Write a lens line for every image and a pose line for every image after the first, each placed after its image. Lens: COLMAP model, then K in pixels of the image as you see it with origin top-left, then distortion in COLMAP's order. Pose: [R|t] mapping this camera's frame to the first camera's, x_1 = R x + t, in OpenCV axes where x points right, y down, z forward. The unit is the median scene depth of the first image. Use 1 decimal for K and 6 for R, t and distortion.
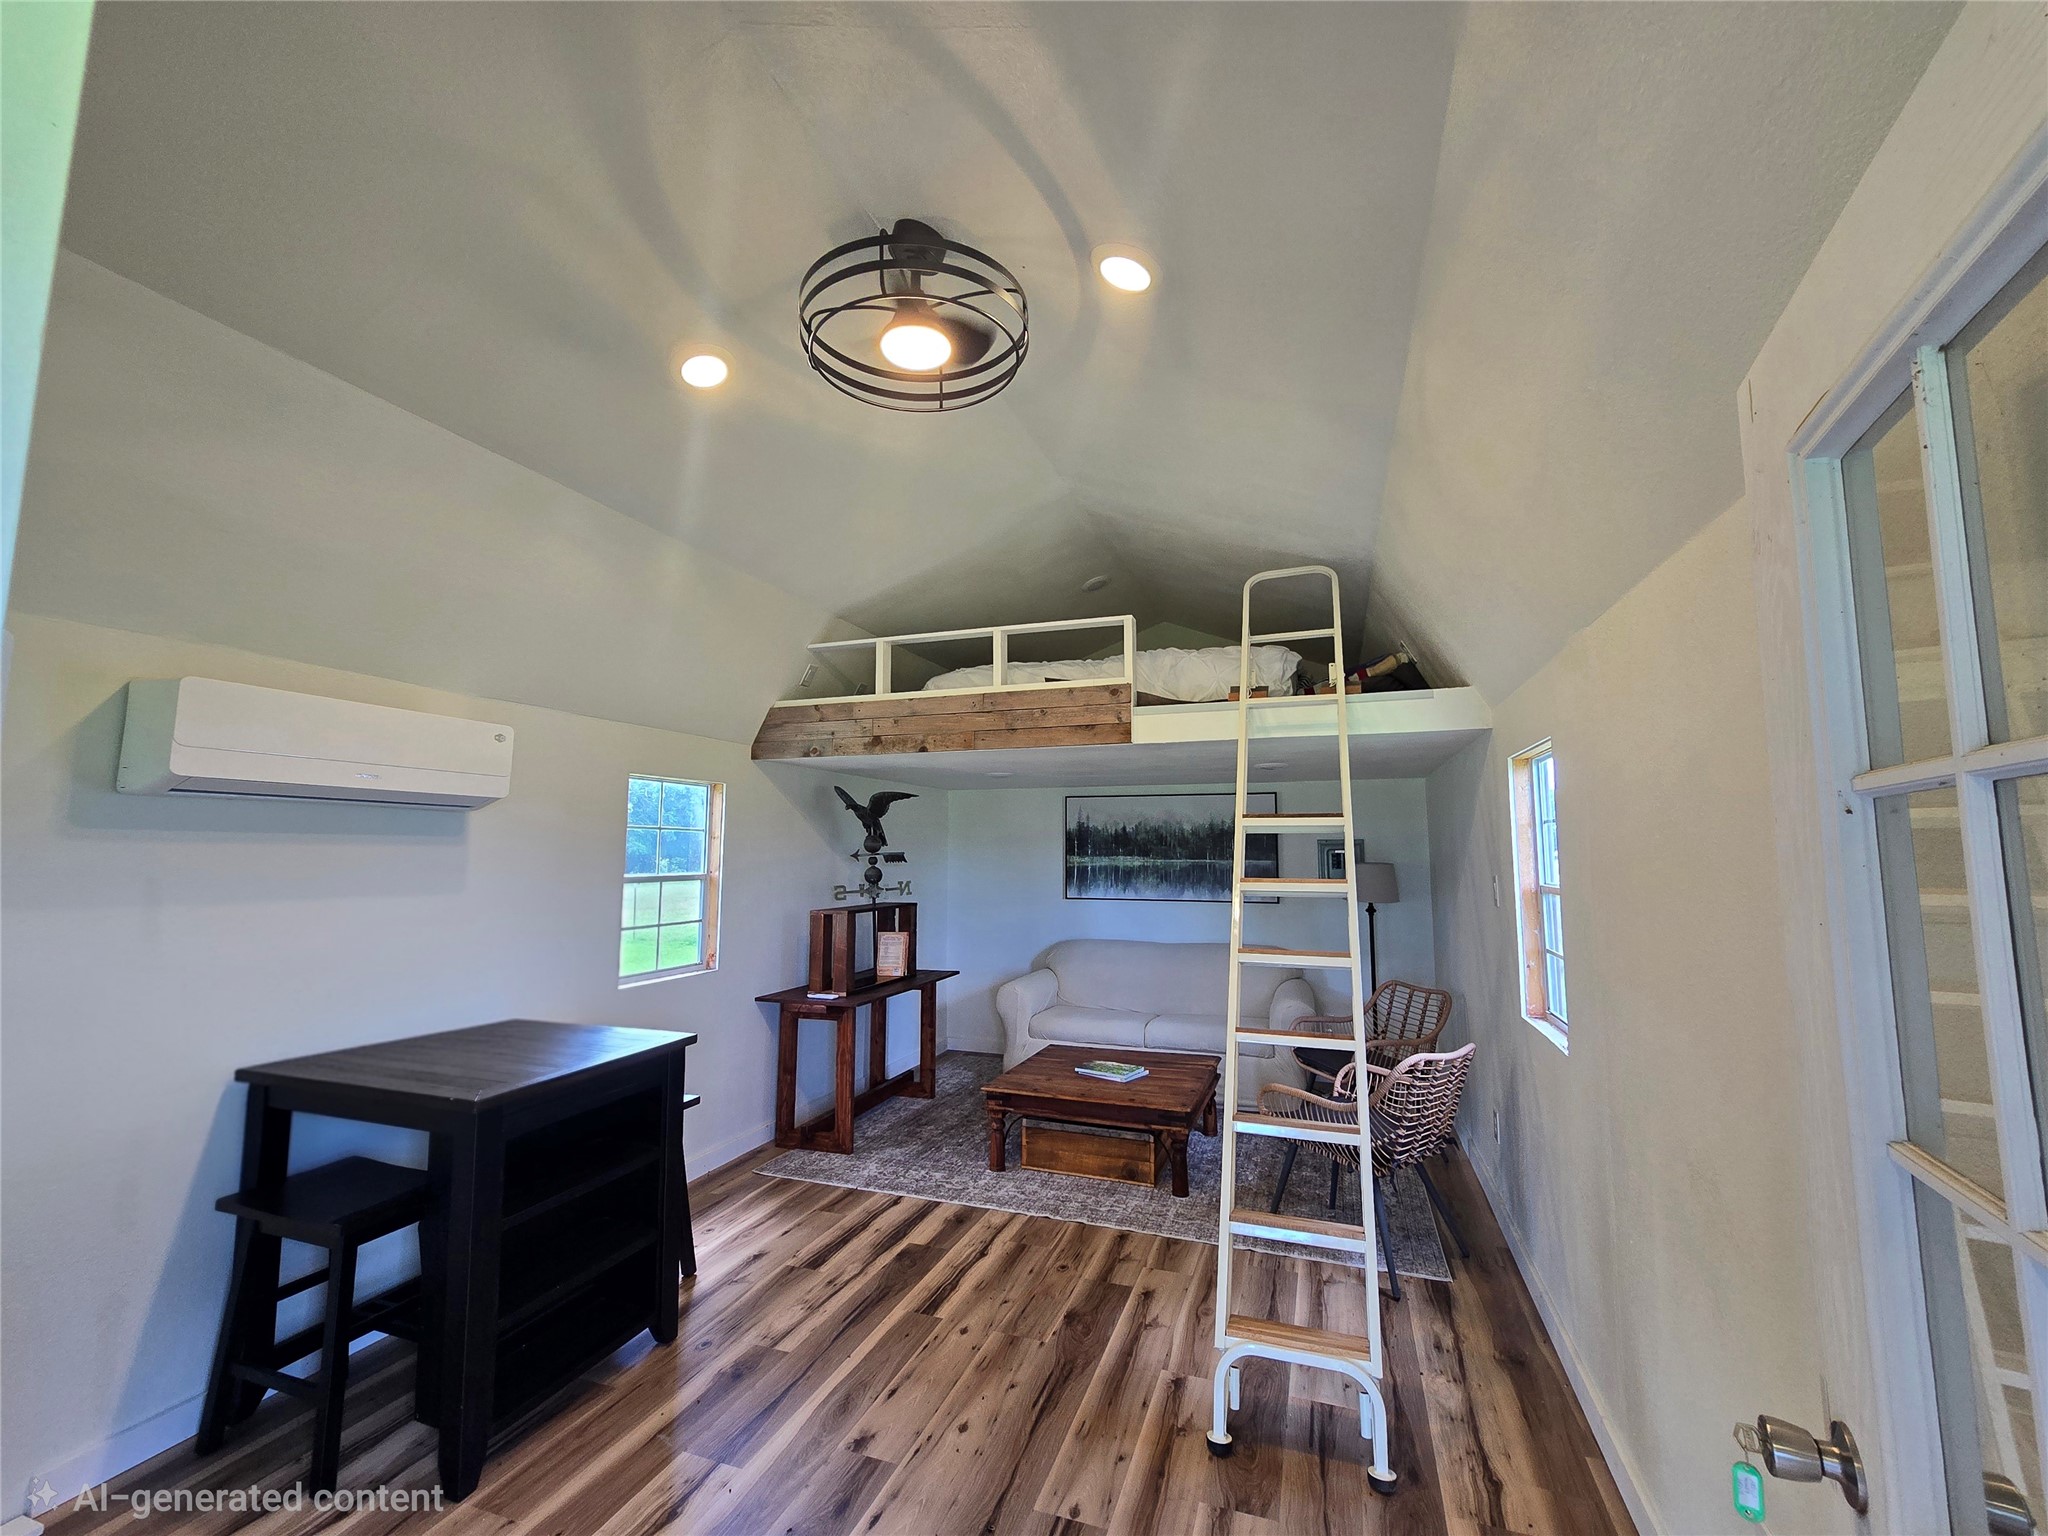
lens RADIAL K [[841.1, 0, 1015.7], [0, 841.1, 769.0], [0, 0, 1]] dist [-0.000063, 0.000243]
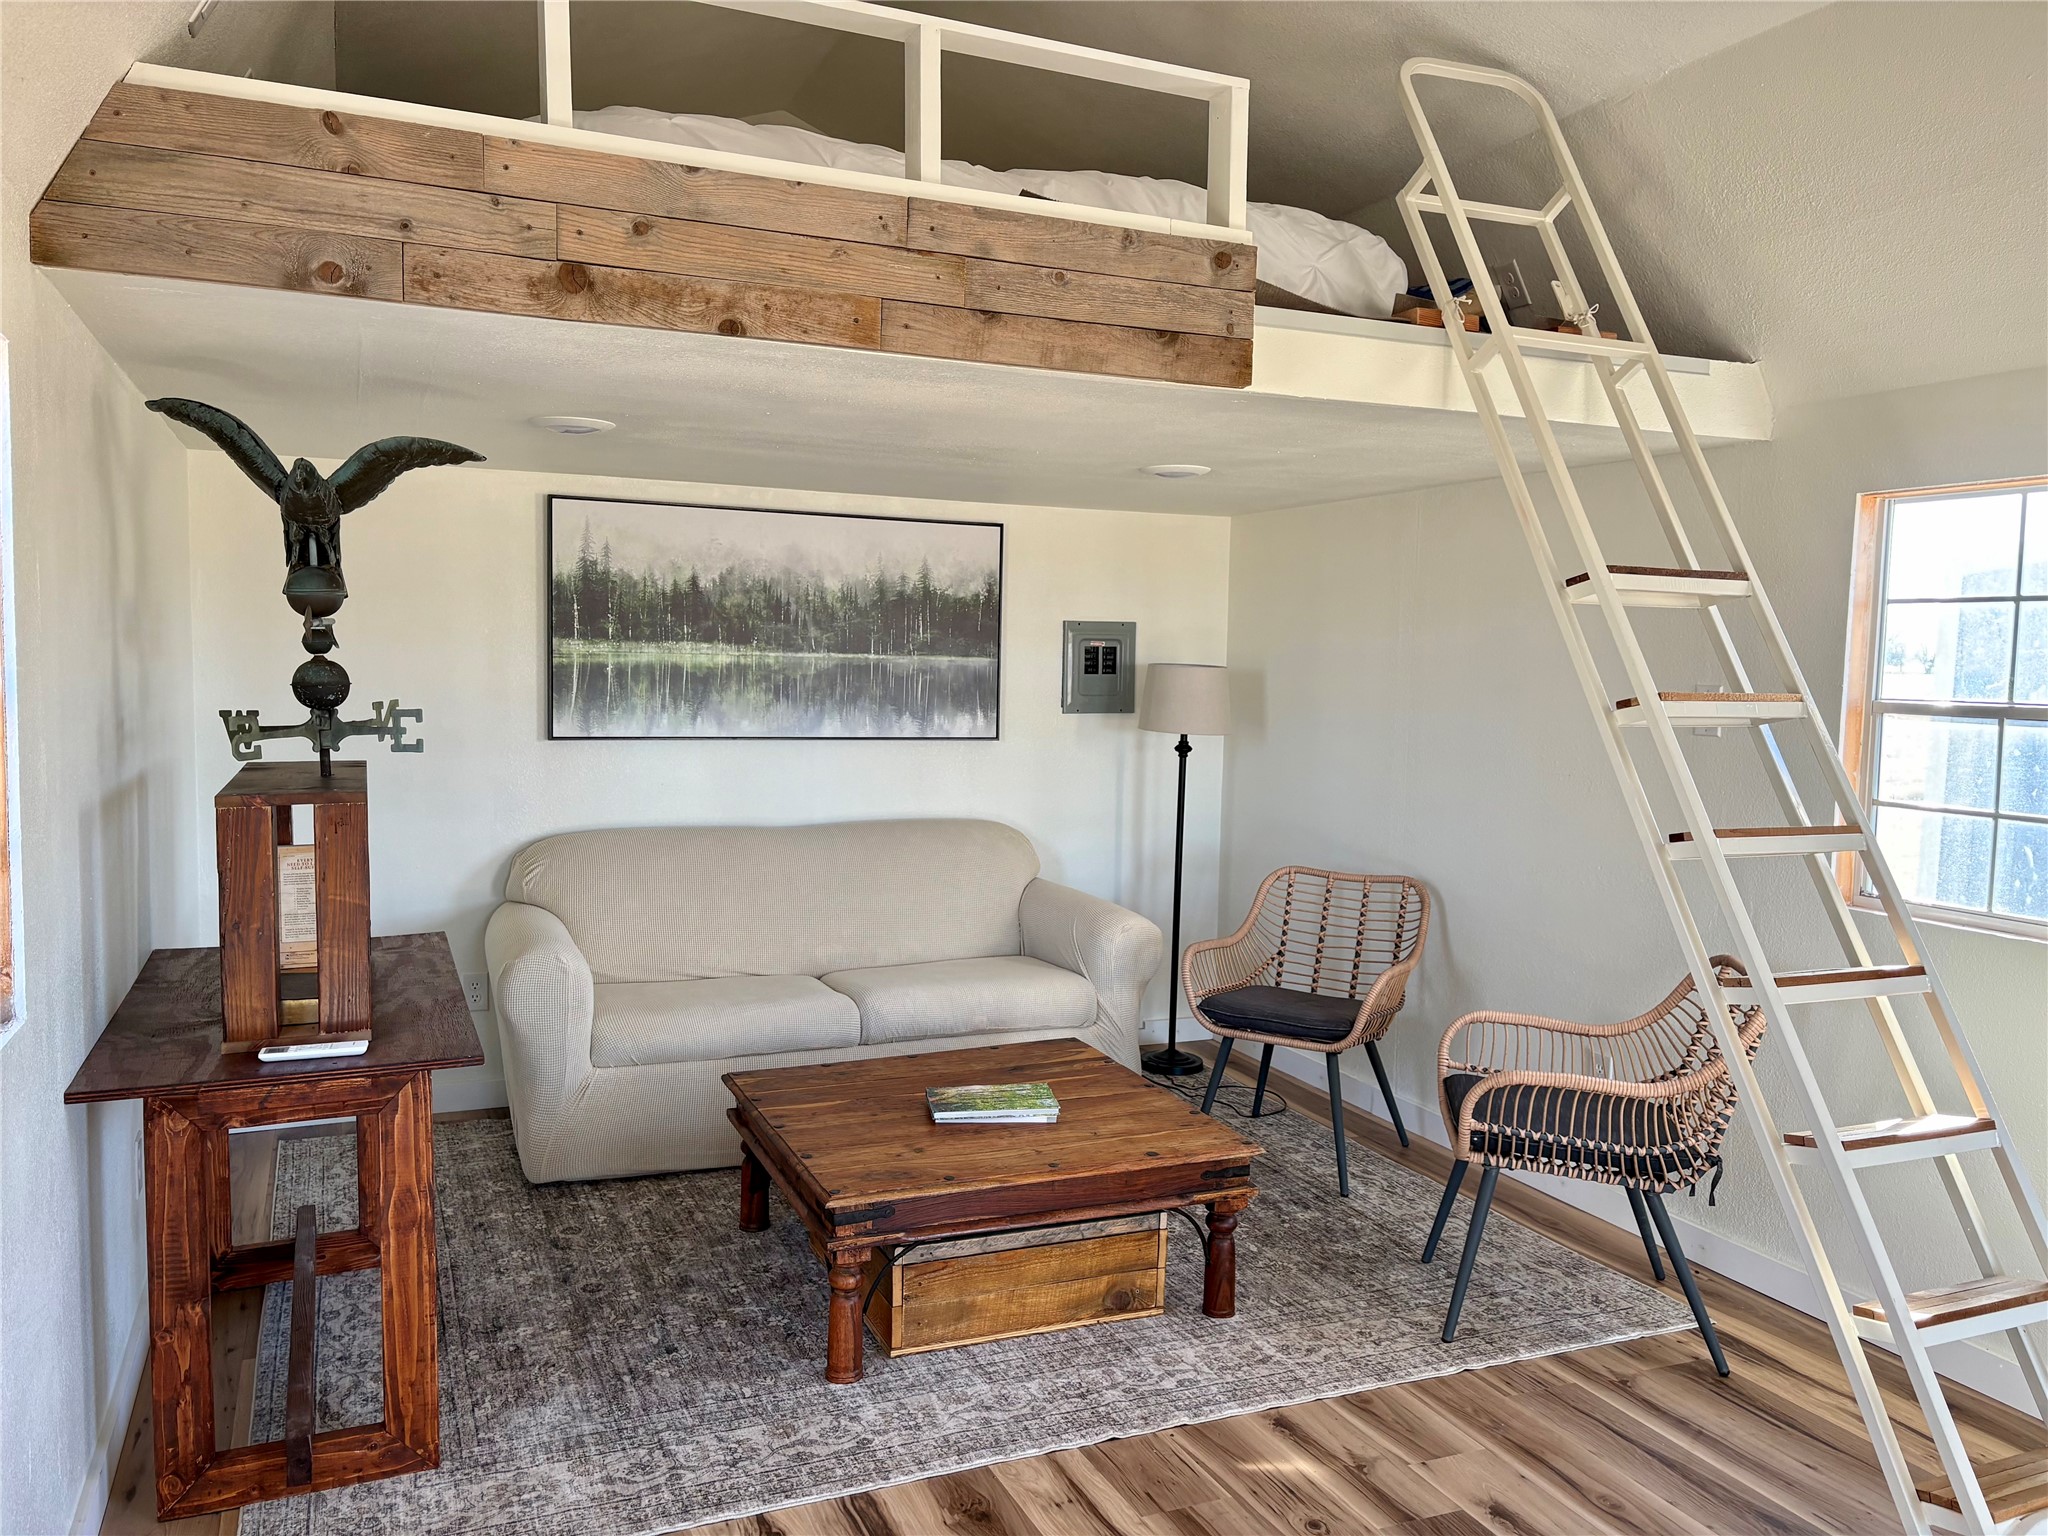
lens RADIAL K [[1571.5, 0, 1022.3], [0, 1571.5, 780.9], [0, 0, 1]] dist [0.022695, -0.003315]
pose [[0.724992, -0.039287, 0.687636, -0.447969], [-0.088391, 0.984809, 0.149458, 0.050300], [-0.683062, -0.169137, 0.710506, 0.390046]]
